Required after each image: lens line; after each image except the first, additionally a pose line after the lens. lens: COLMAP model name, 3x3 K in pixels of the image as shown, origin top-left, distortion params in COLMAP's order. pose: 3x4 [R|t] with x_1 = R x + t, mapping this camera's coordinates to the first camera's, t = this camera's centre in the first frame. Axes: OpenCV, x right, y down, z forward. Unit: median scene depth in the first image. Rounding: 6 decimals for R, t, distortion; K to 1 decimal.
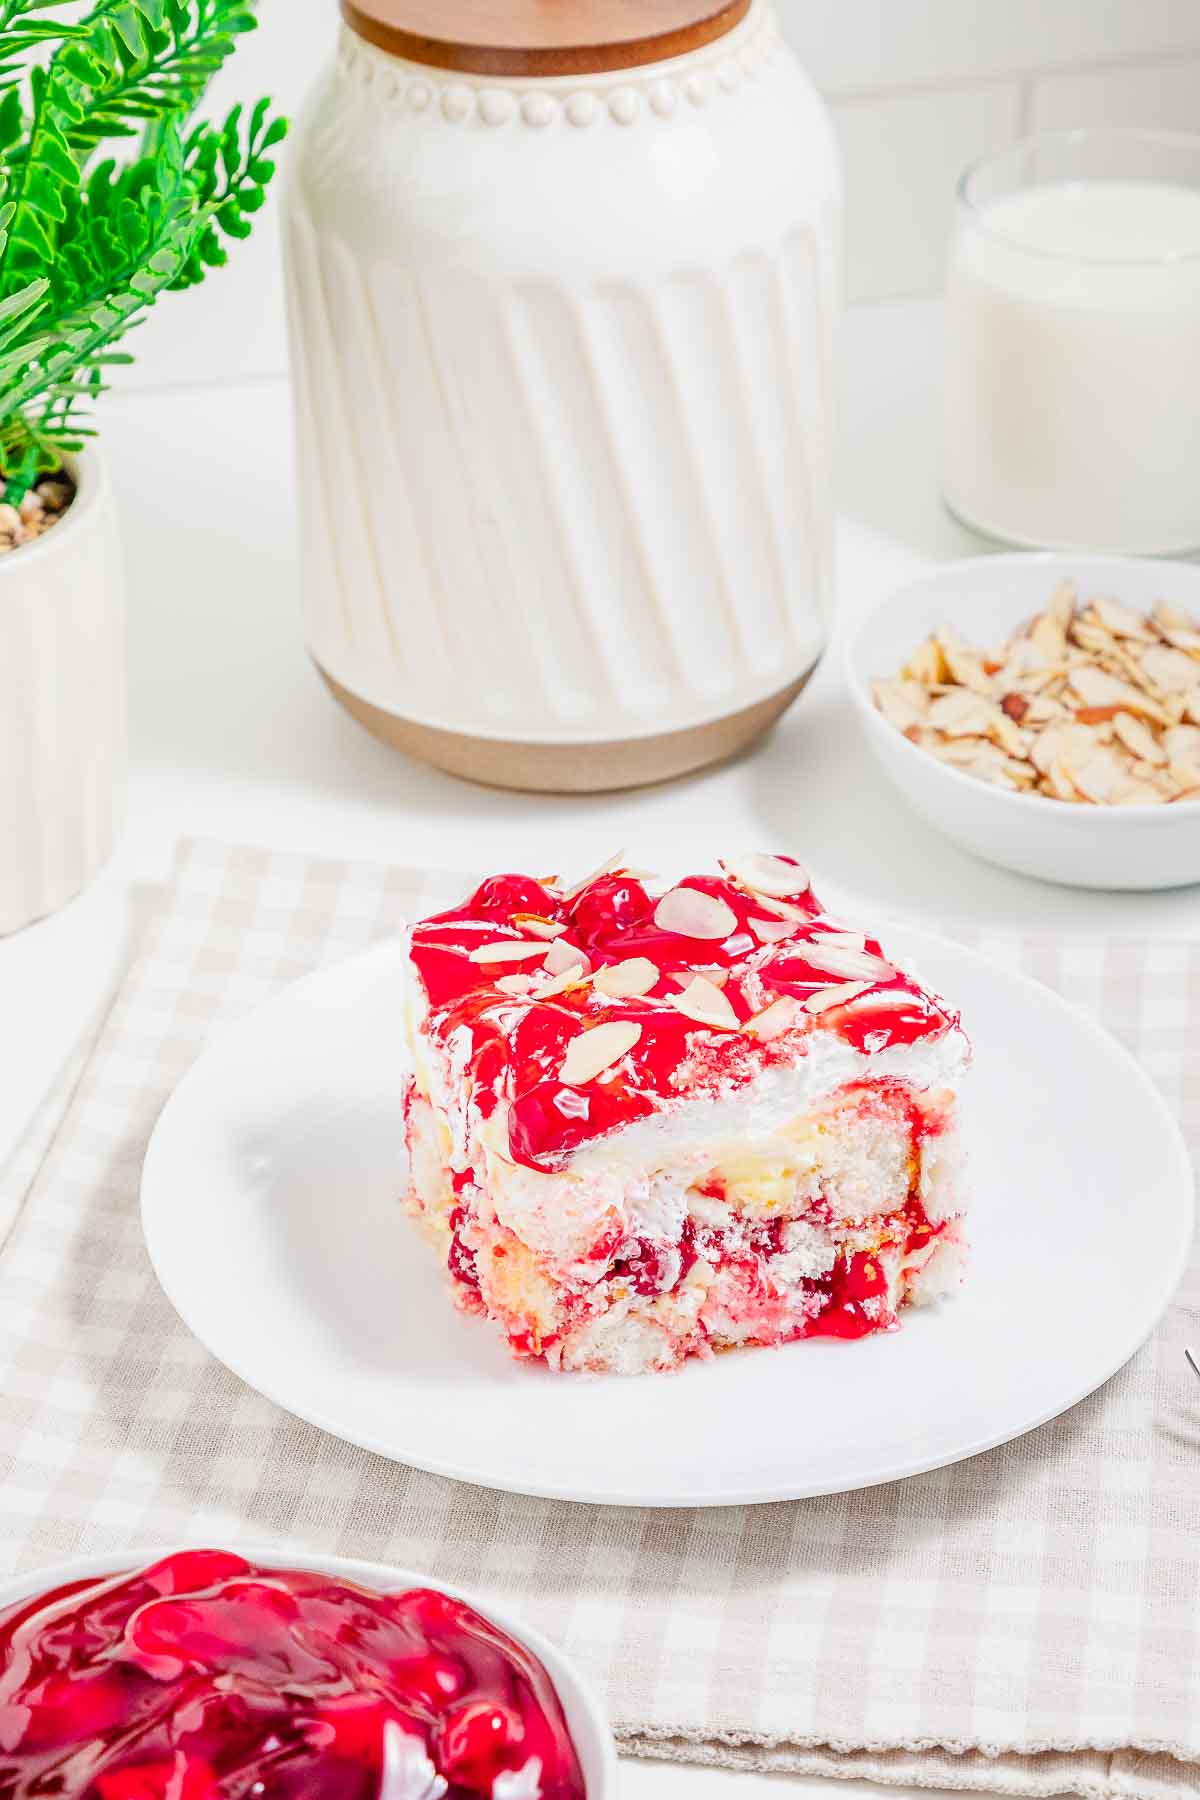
lens RADIAL K [[3074.7, 0, 600.0], [0, 3074.7, 900.0], [0, 0, 1]] dist [-0.176439, 2.694081]
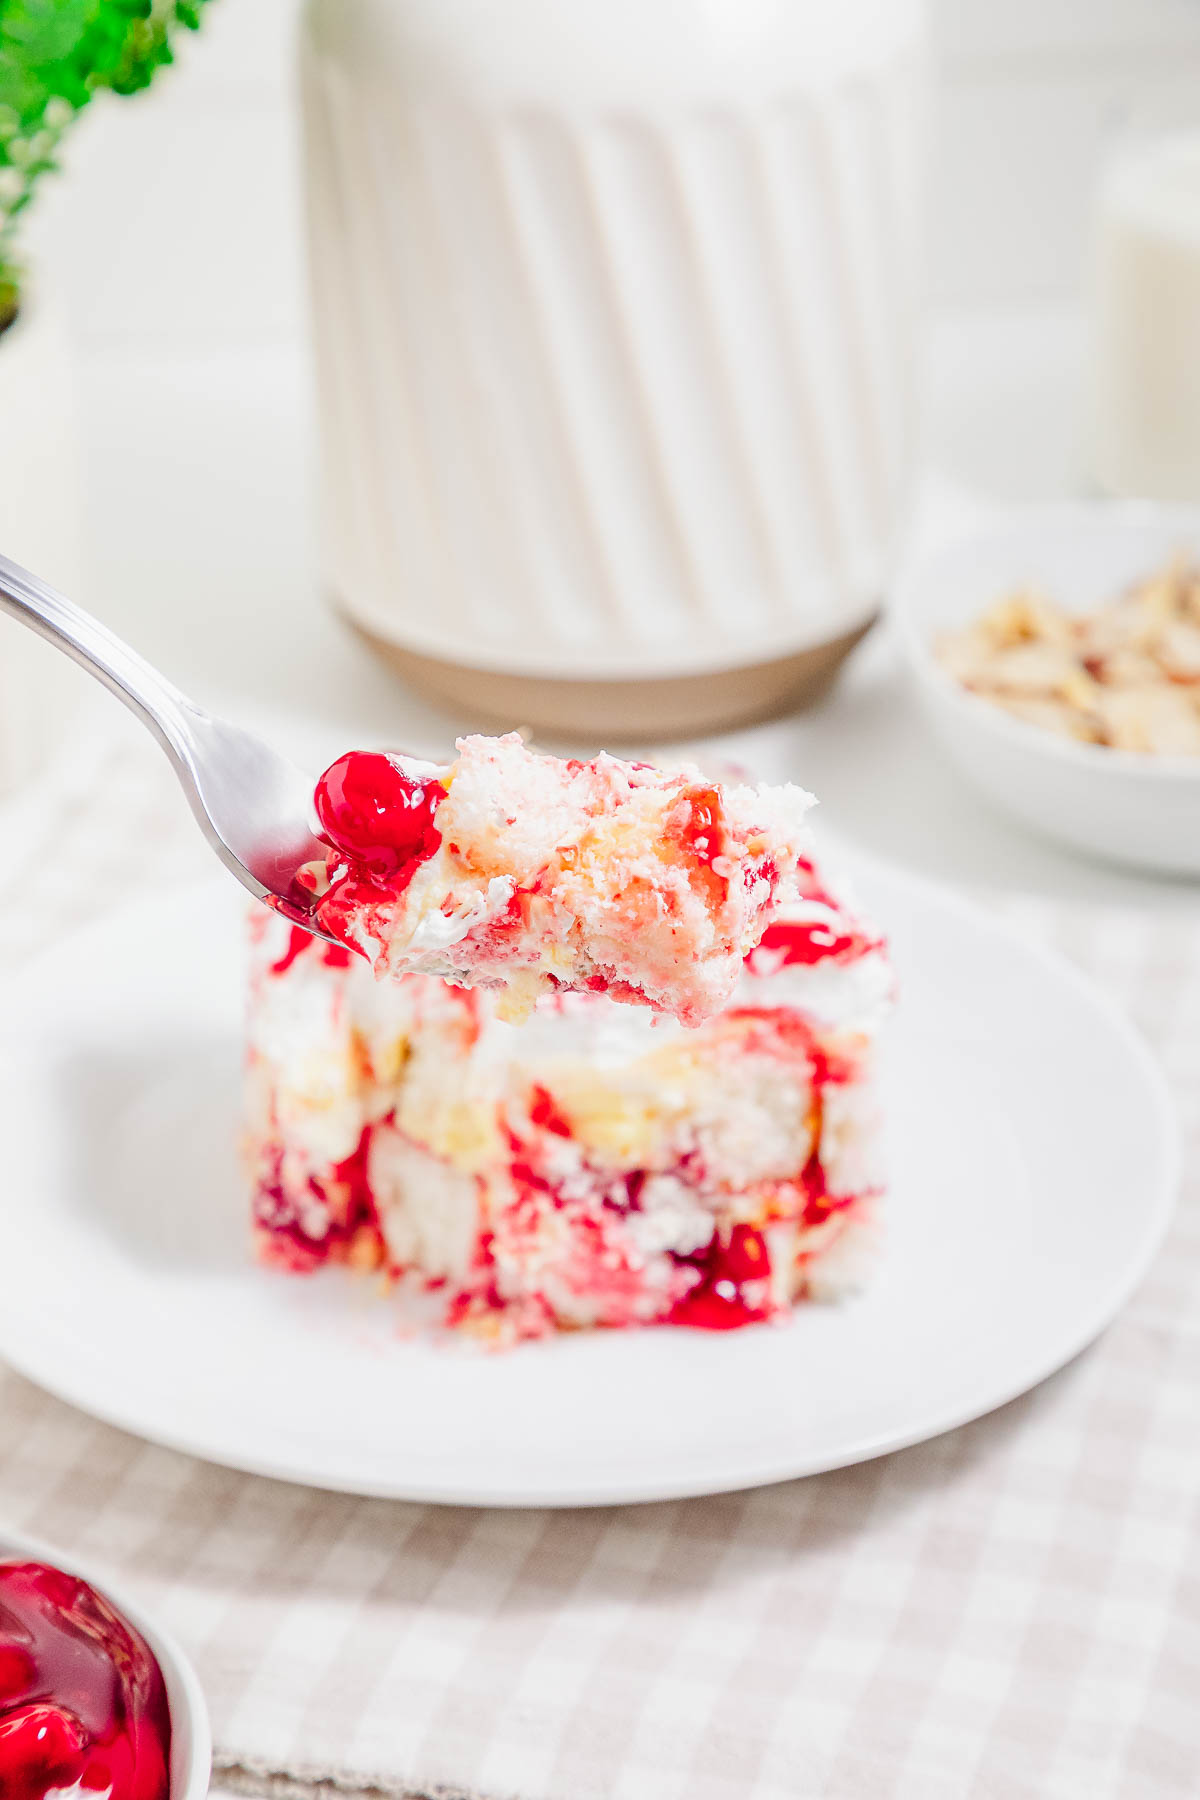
lens RADIAL K [[3074.7, 0, 600.0], [0, 3074.7, 900.0], [0, 0, 1]] dist [-0.176439, 2.694081]
pose [[0.993051, 0.070749, -0.094043, 0.118121], [-0.074214, 0.996667, -0.033870, 0.060018], [0.091333, 0.040614, 0.994992, 0.187159]]
